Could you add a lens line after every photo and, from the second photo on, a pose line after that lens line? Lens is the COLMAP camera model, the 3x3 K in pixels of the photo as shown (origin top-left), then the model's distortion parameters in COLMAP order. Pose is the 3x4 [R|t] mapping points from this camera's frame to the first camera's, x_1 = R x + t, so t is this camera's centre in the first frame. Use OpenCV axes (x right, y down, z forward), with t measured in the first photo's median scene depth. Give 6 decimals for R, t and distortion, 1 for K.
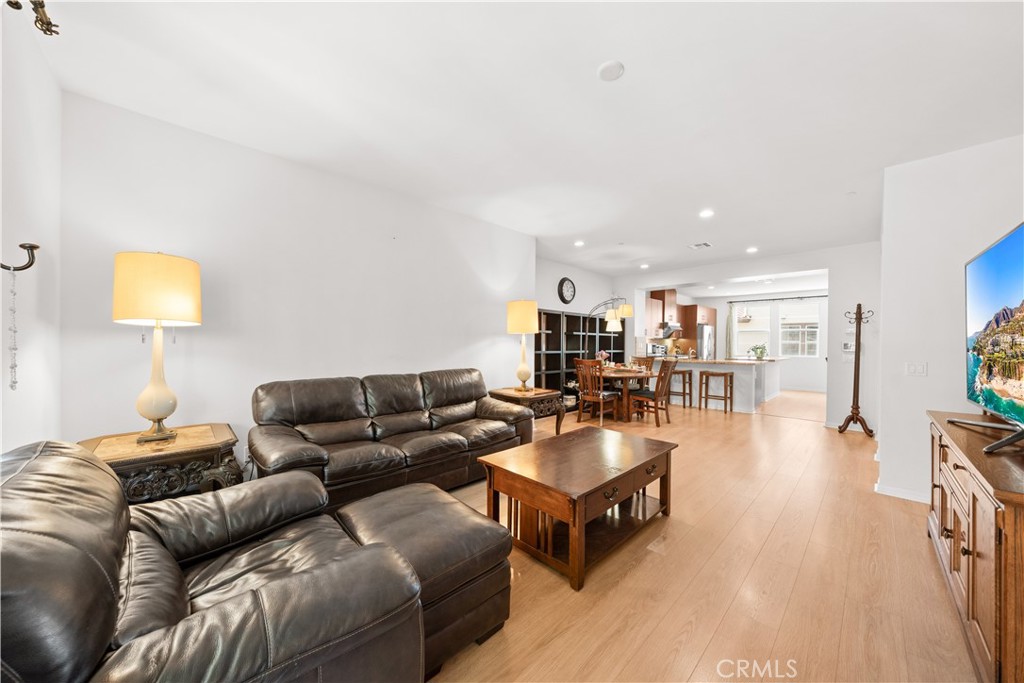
lens RADIAL K [[352.7, 0, 508.9], [0, 352.7, 345.2], [0, 0, 1]] dist [-0.006631, 0.000118]
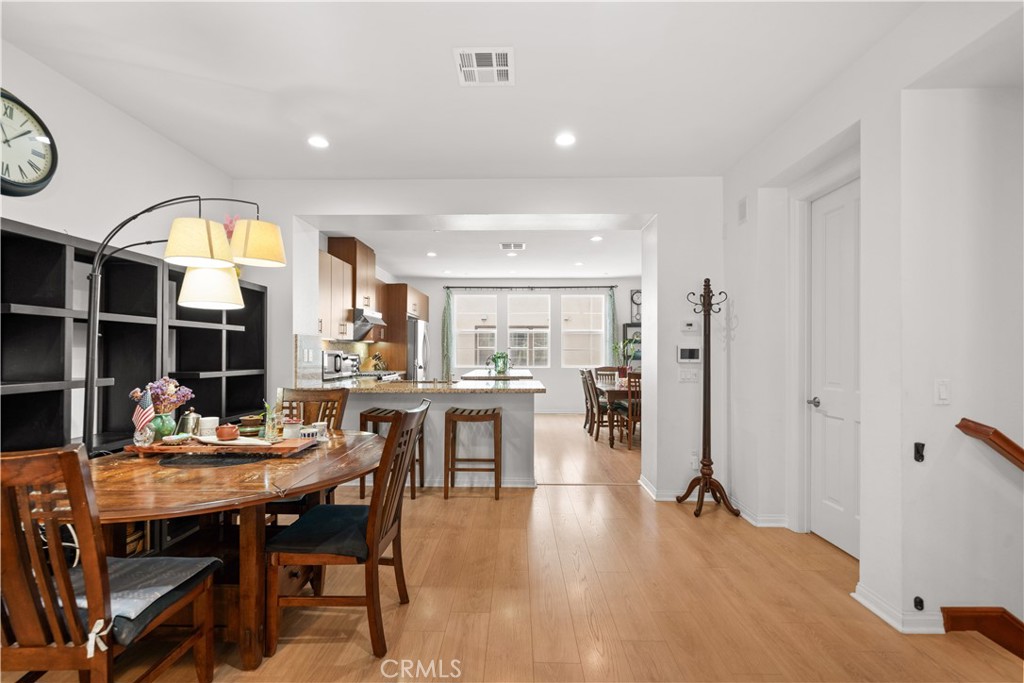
lens RADIAL K [[448.3, 0, 510.5], [0, 448.3, 350.6], [0, 0, 1]] dist [0.002631, 0.000196]
pose [[0.706218, -0.006092, 0.707969, 0.152179], [0.009741, 0.999952, -0.001112, -0.002416], [-0.707928, 0.007682, 0.706243, 0.414971]]
